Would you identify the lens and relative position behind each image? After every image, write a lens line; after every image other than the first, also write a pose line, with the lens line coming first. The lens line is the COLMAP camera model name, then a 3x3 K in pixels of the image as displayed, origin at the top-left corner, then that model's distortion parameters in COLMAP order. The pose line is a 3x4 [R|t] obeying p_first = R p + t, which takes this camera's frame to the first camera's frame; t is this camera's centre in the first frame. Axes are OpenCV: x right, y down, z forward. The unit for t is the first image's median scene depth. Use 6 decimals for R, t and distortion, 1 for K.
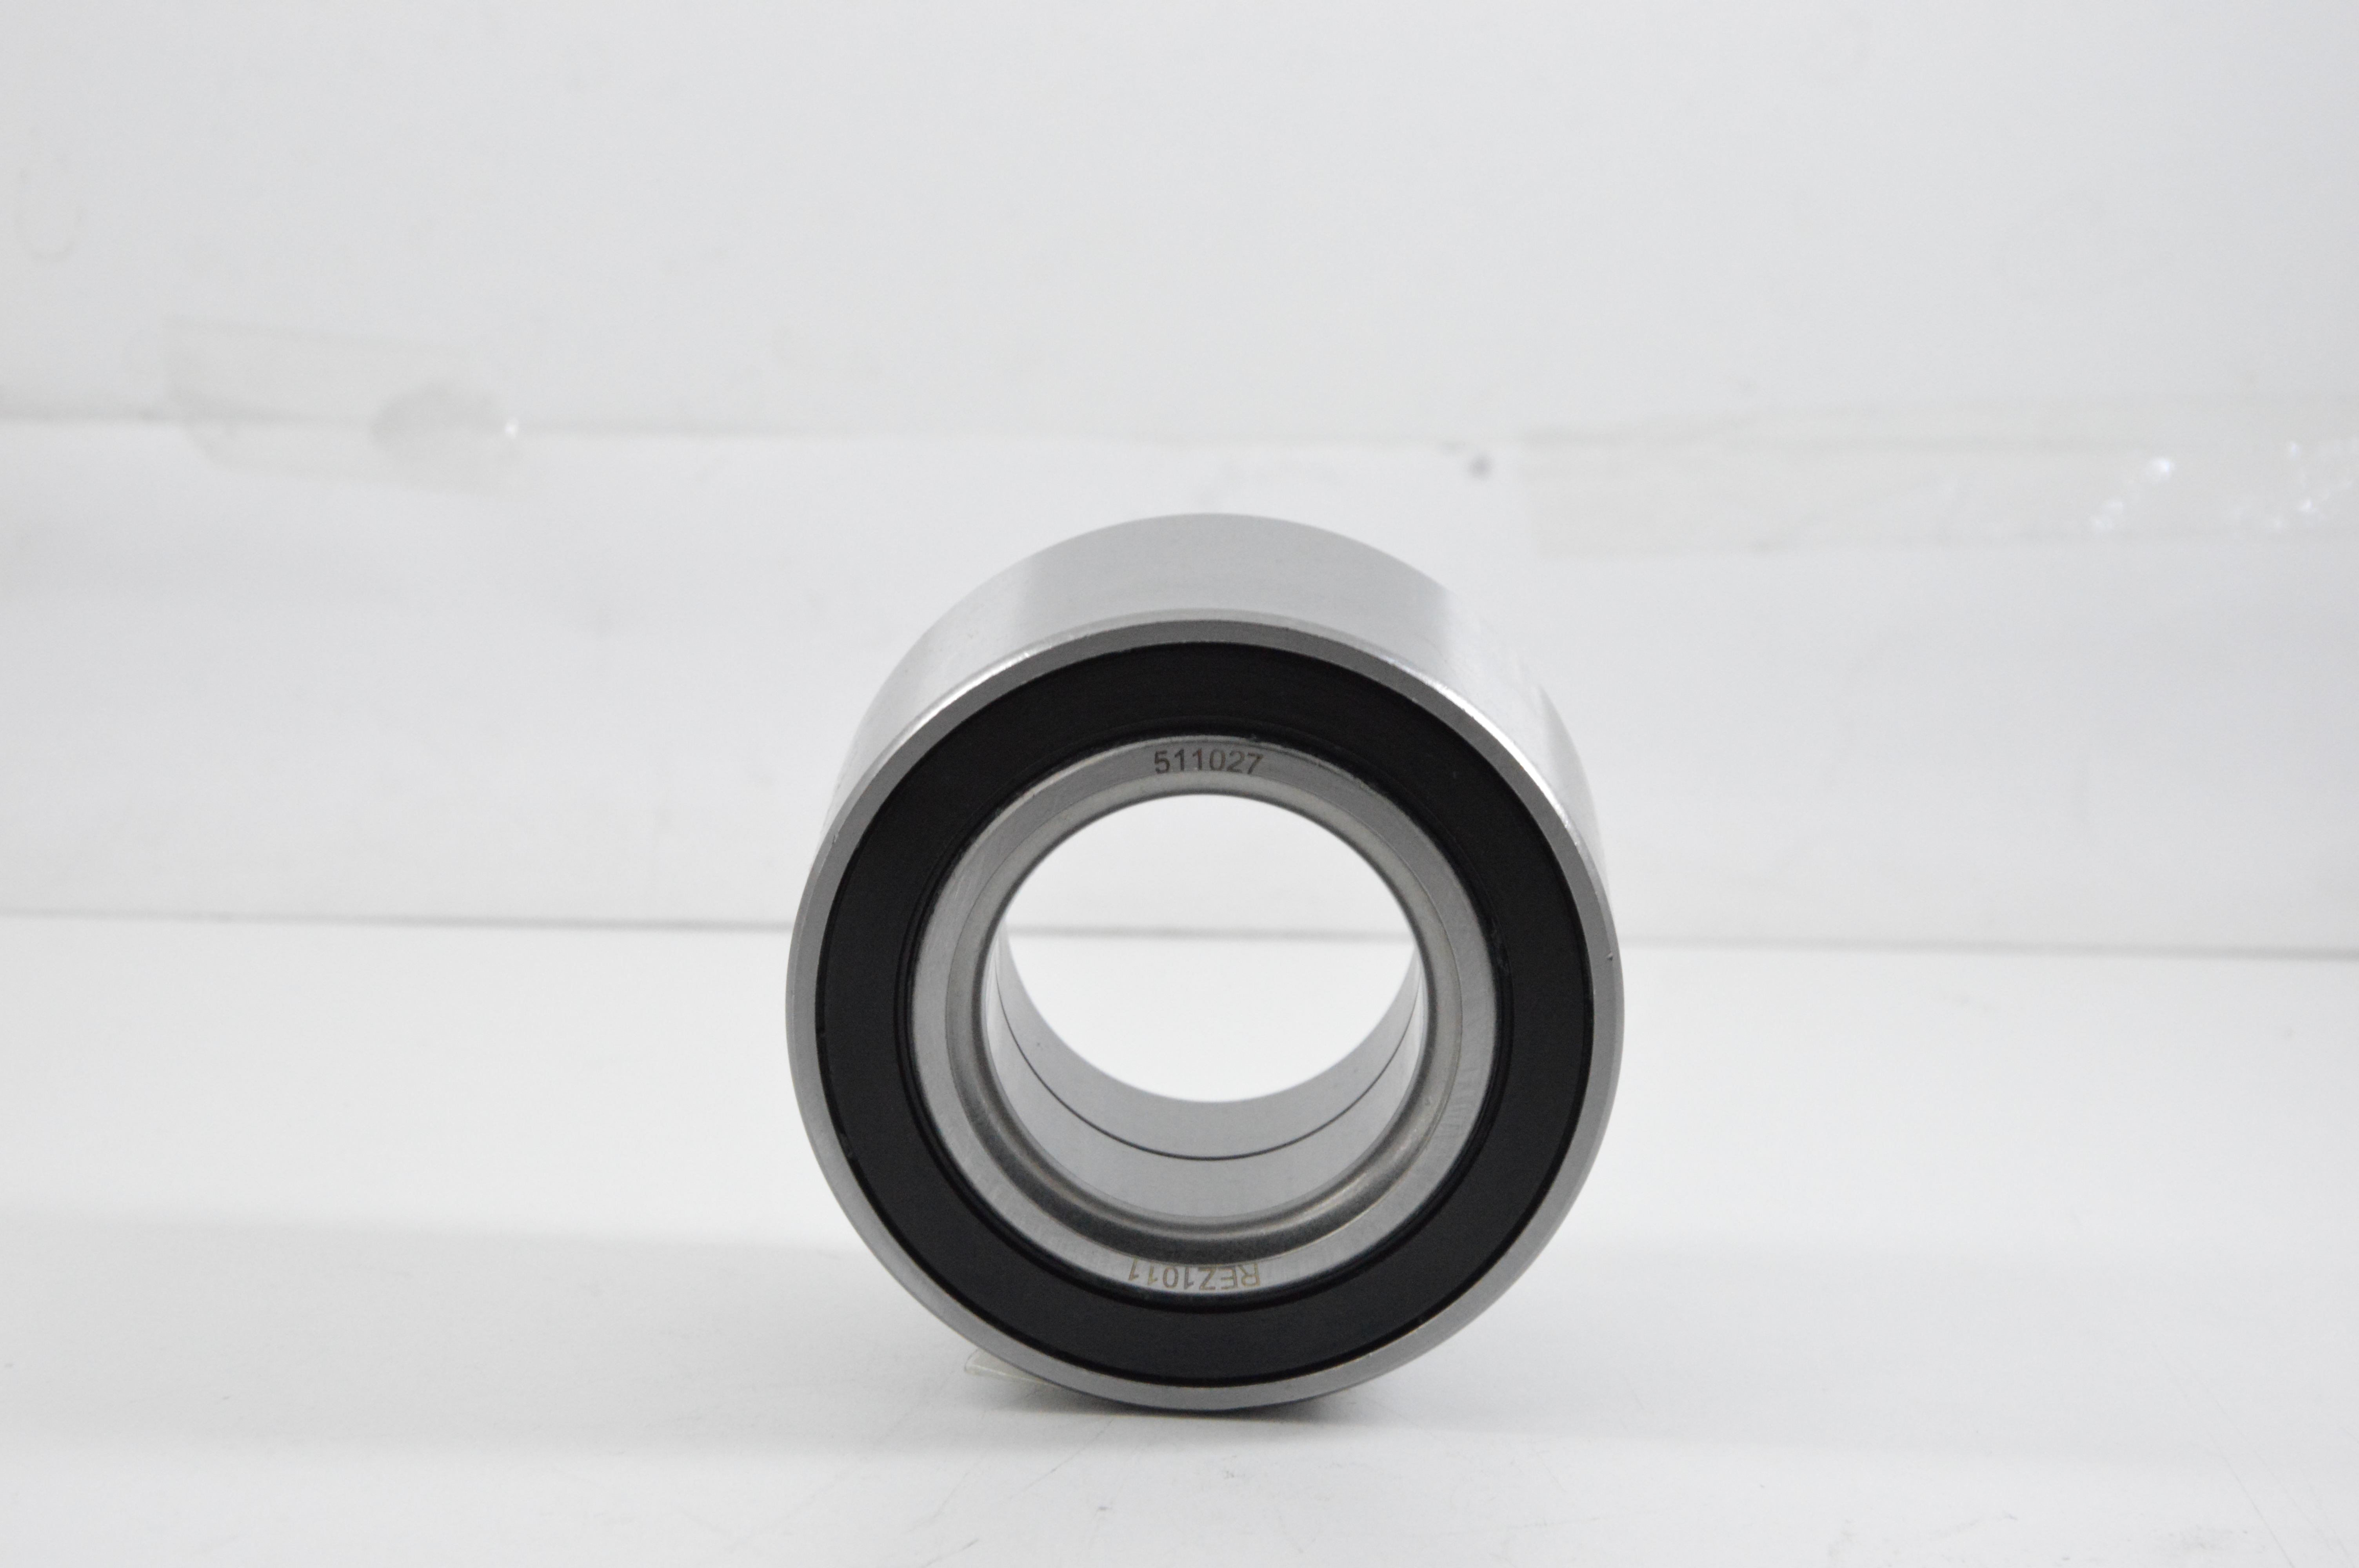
lens RADIAL K [[6505.3, 0, 1179.5], [0, 6505.3, 784.0], [0, 0, 1]] dist [0.370425, 0.250493]
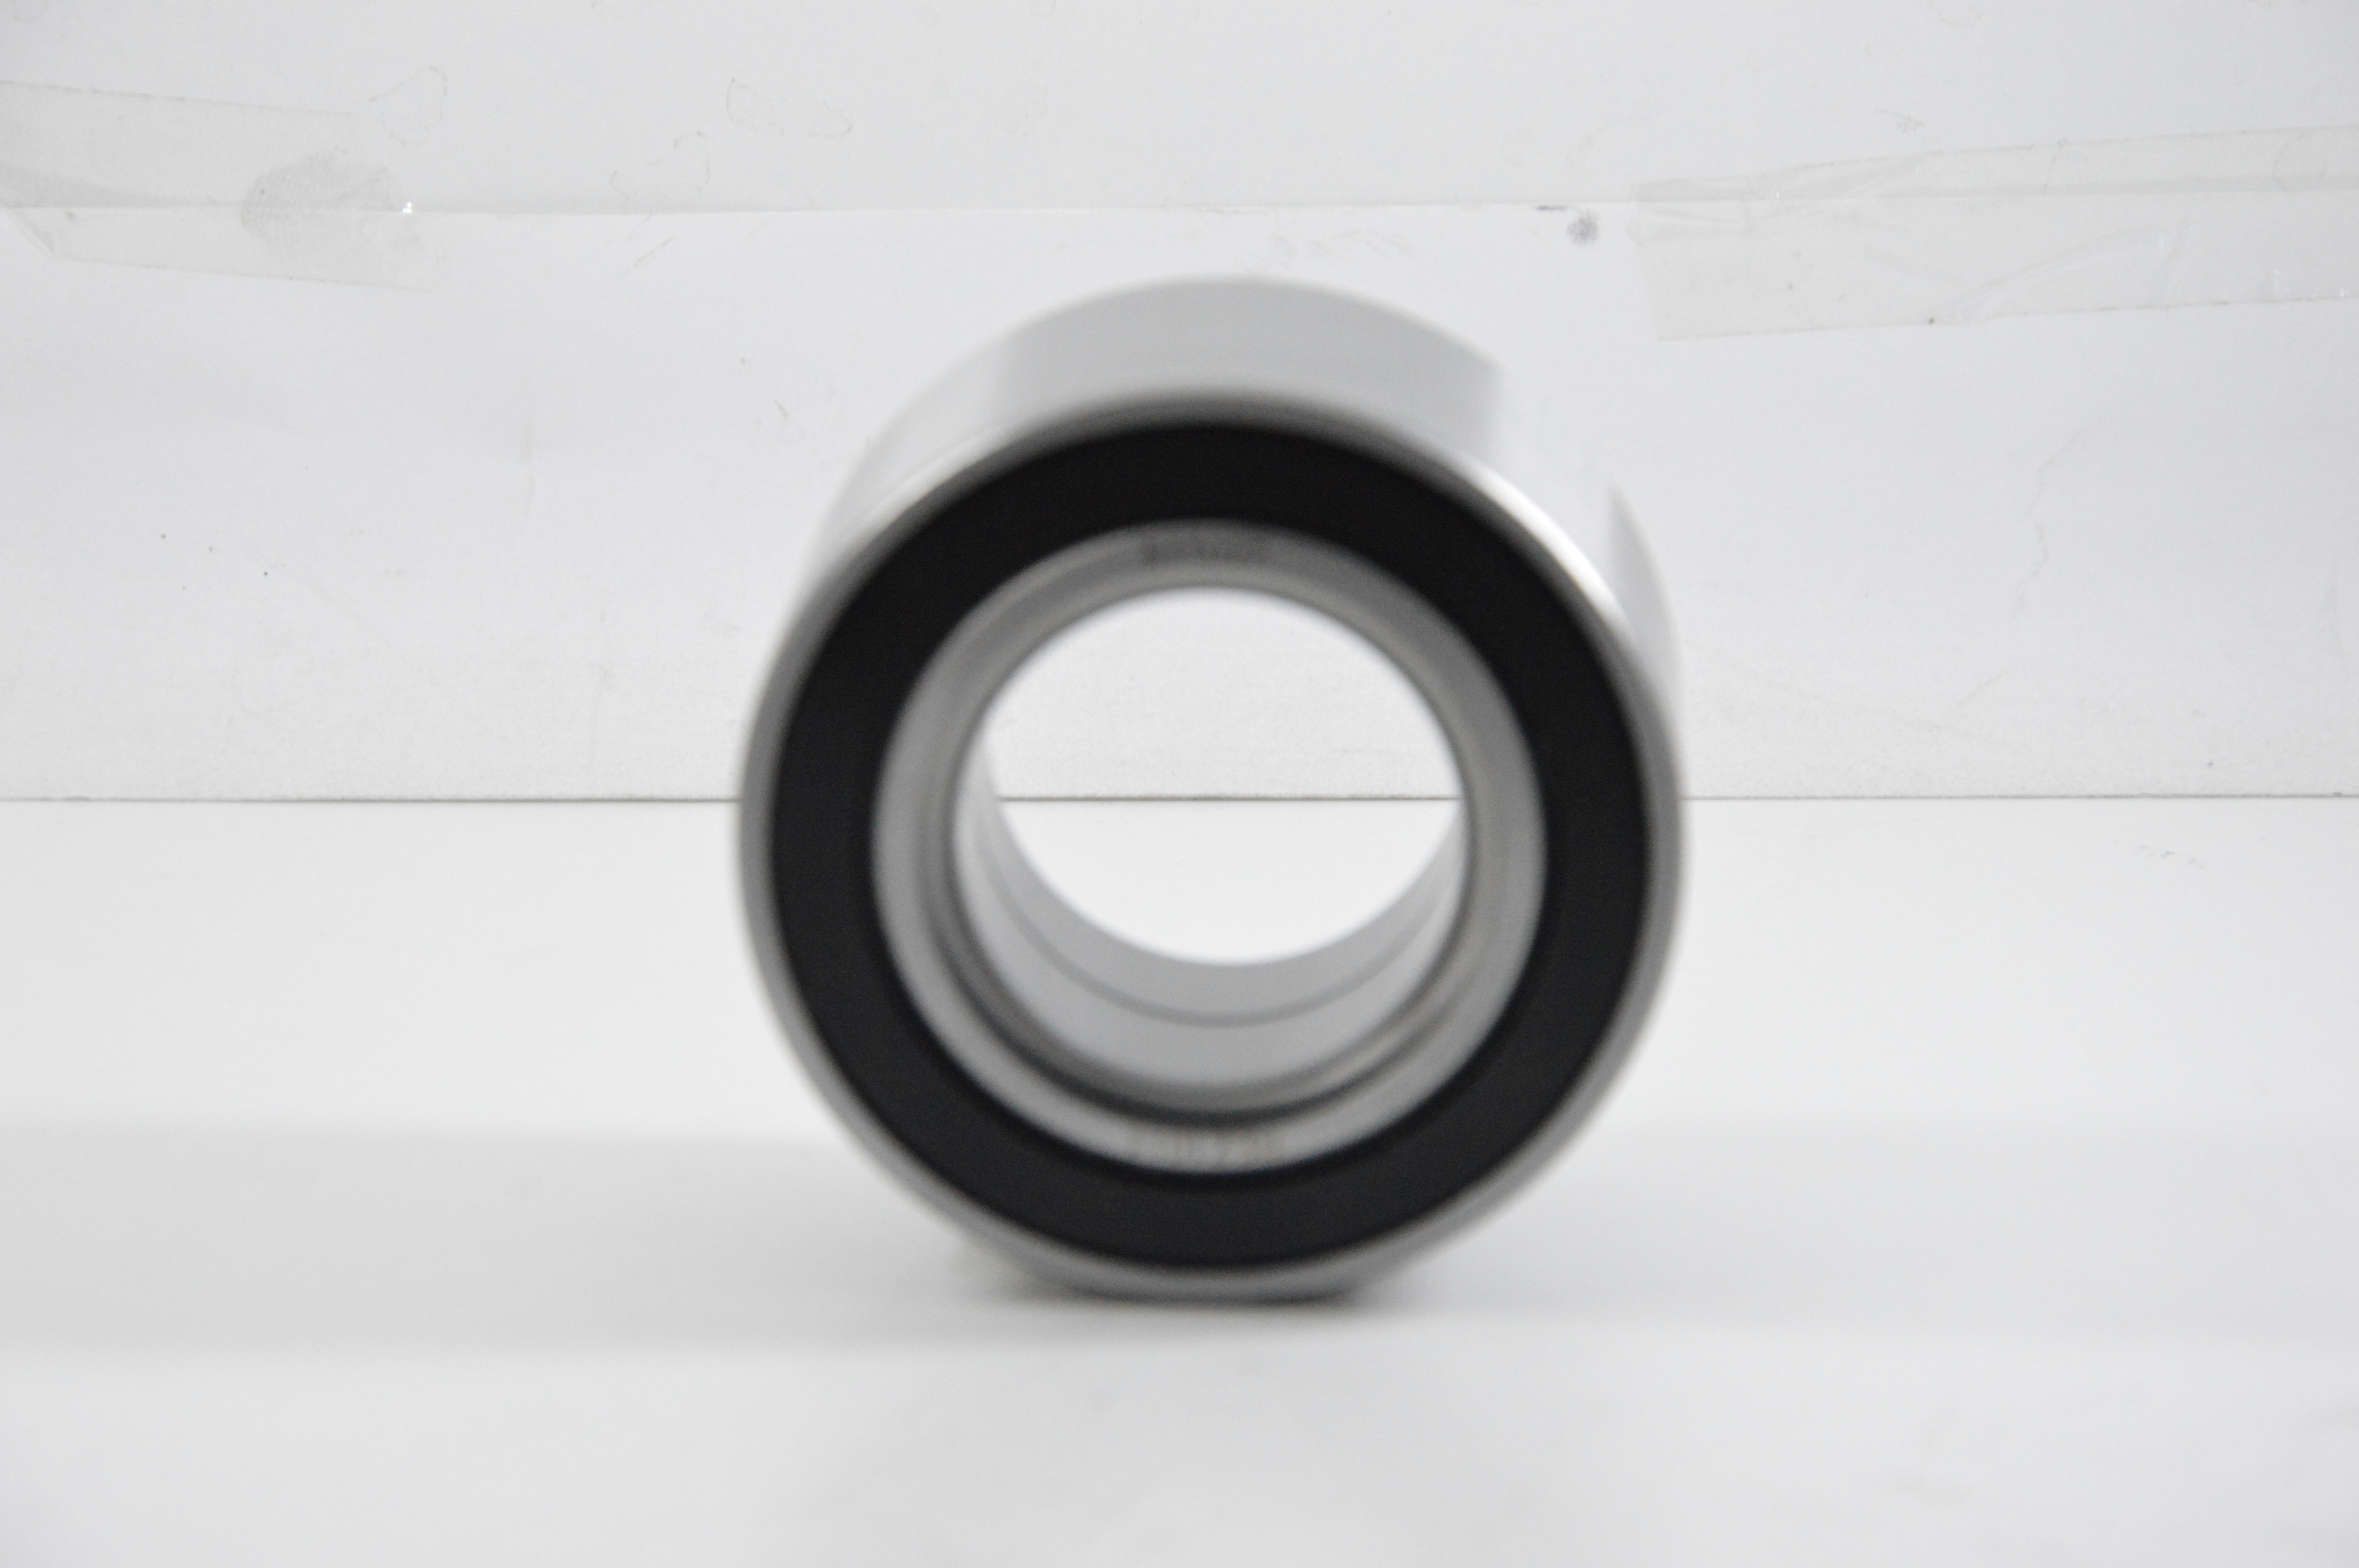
lens RADIAL K [[9606.7, 0, 1188.1], [0, 9606.7, 832.6], [0, 0, 1]] dist [0.716912, 3.438715]
pose [[0.999460, -0.020512, -0.025680, 0.033935], [0.020650, 0.999774, 0.005132, 0.026639], [0.025569, -0.005660, 0.999657, -0.289925]]
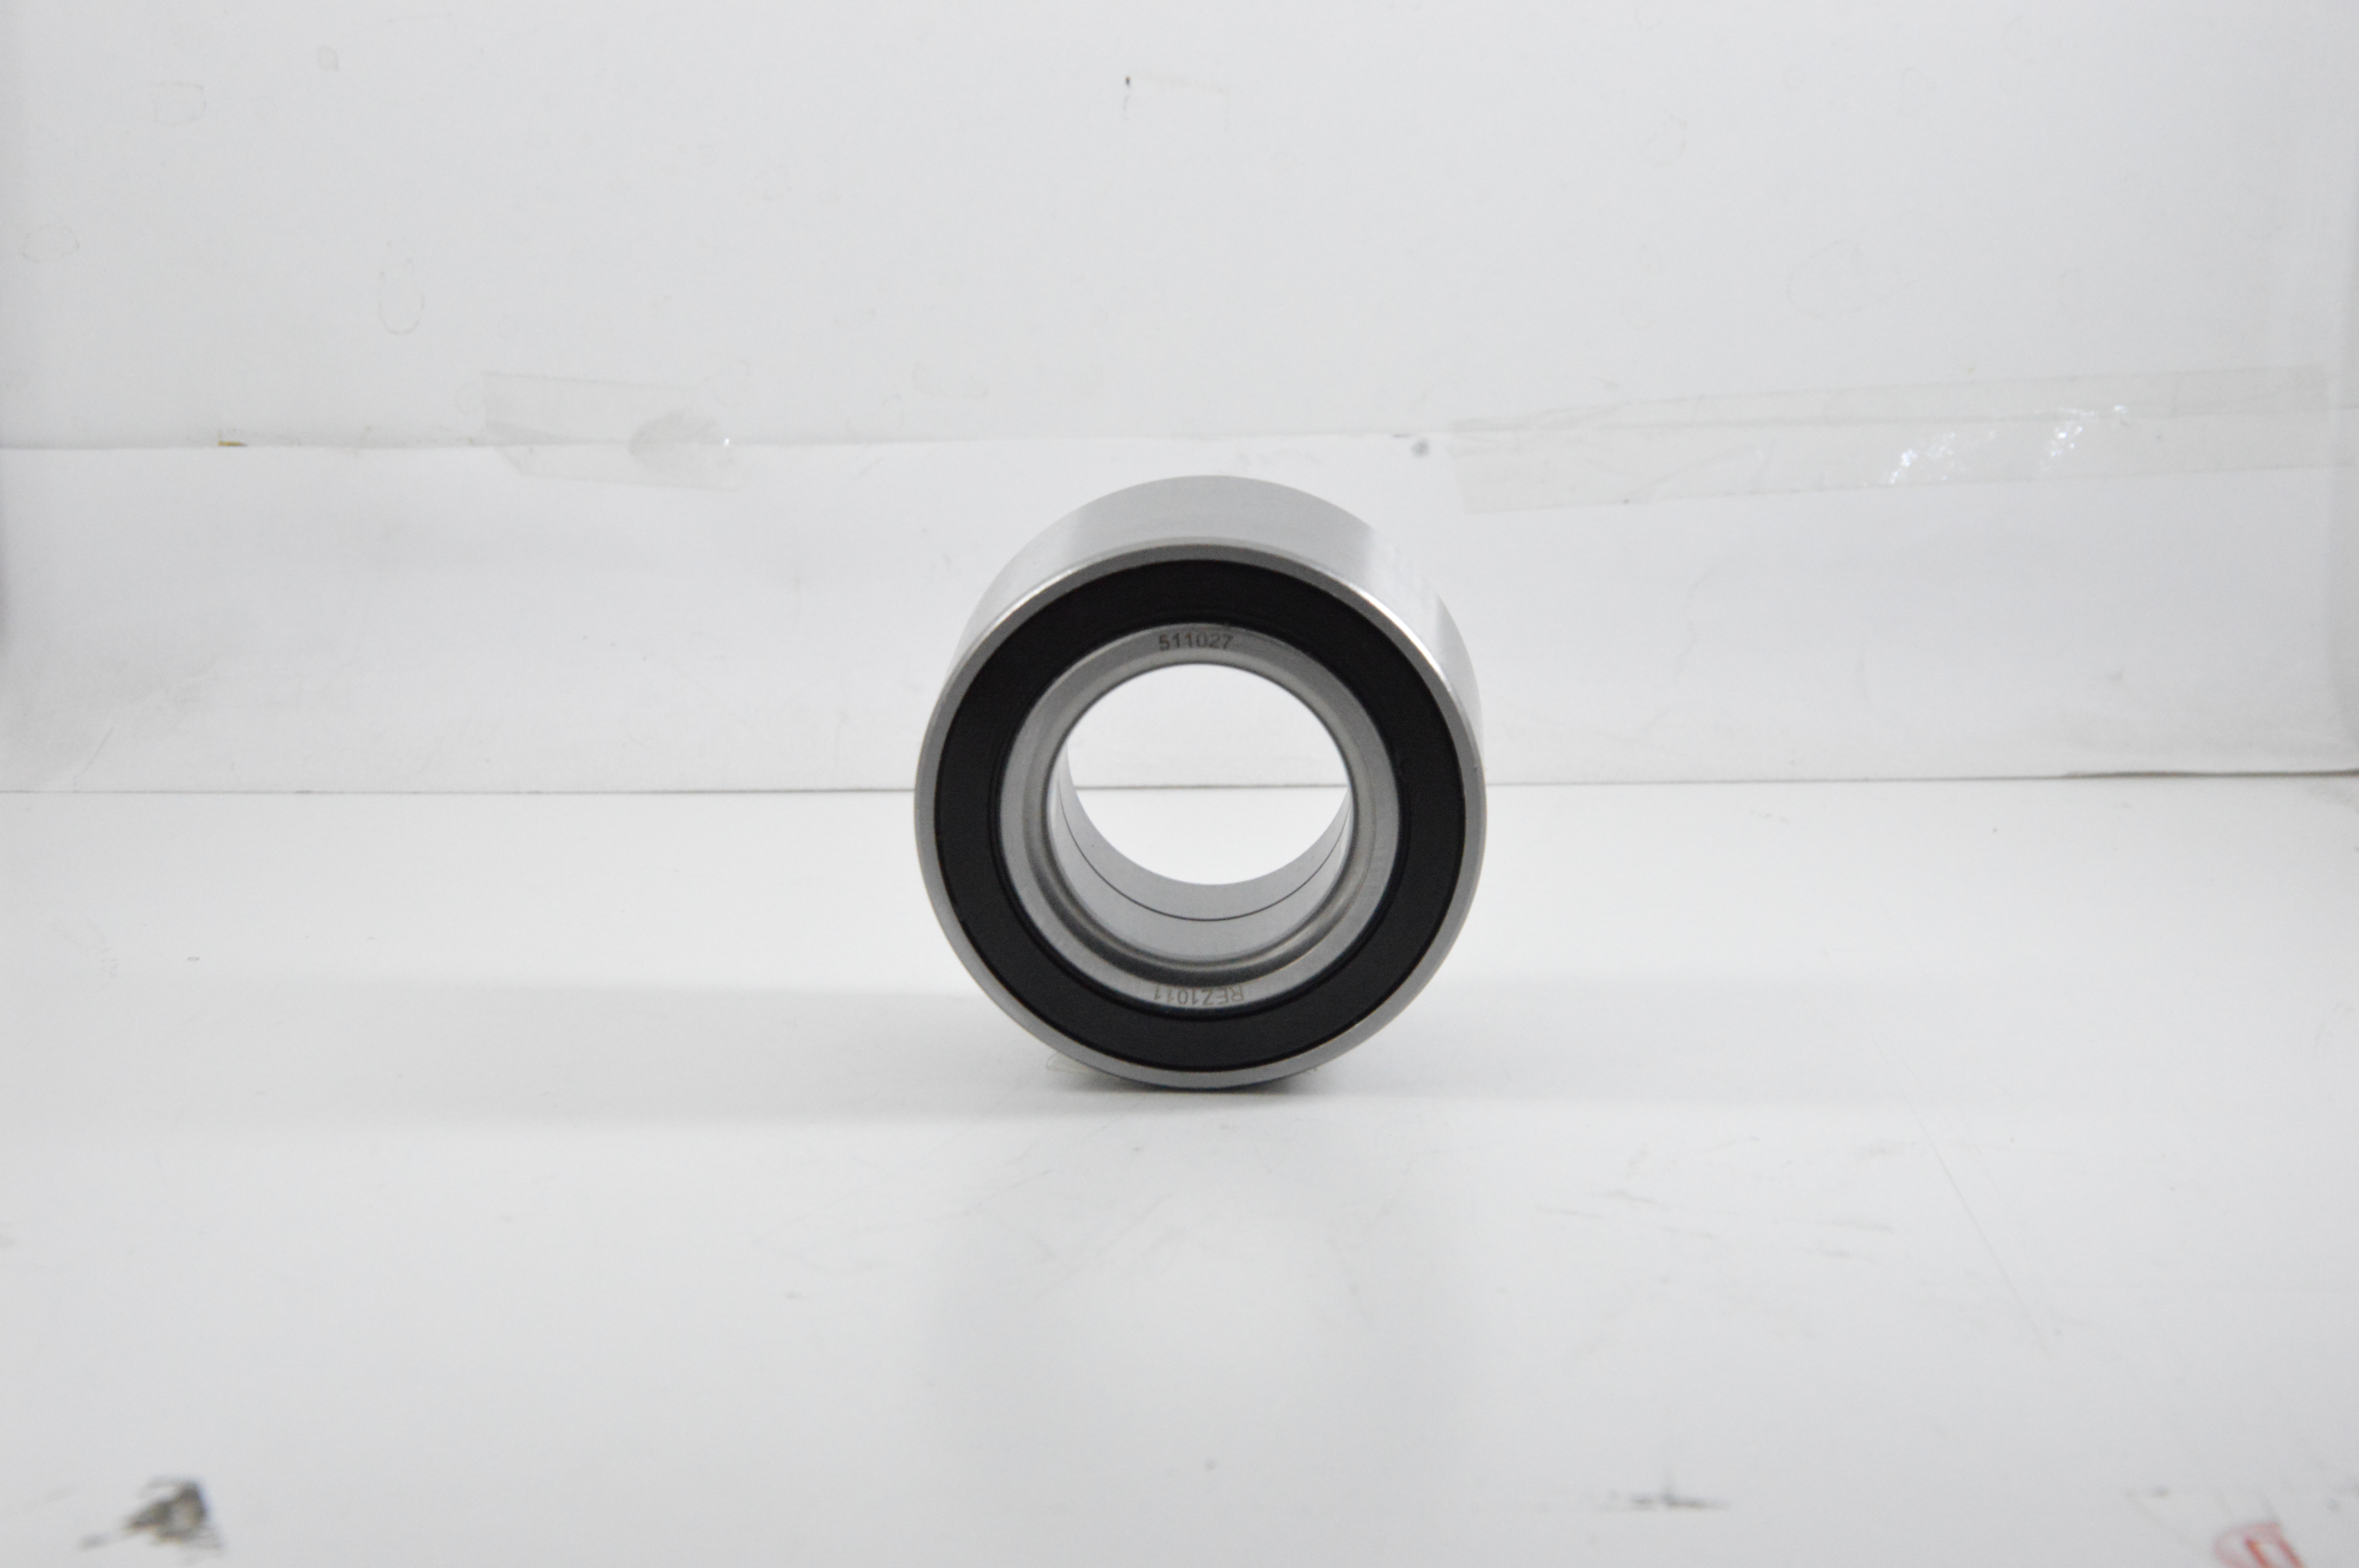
lens RADIAL K [[5508.7, 0, 1179.5], [0, 5508.7, 784.0], [0, 0, 1]] dist [0.070075, 0.370540]
pose [[0.999167, -0.028453, -0.029259, 0.035439], [0.028495, 0.999593, 0.001021, 0.026763], [0.029218, -0.001854, 0.999571, -0.234187]]
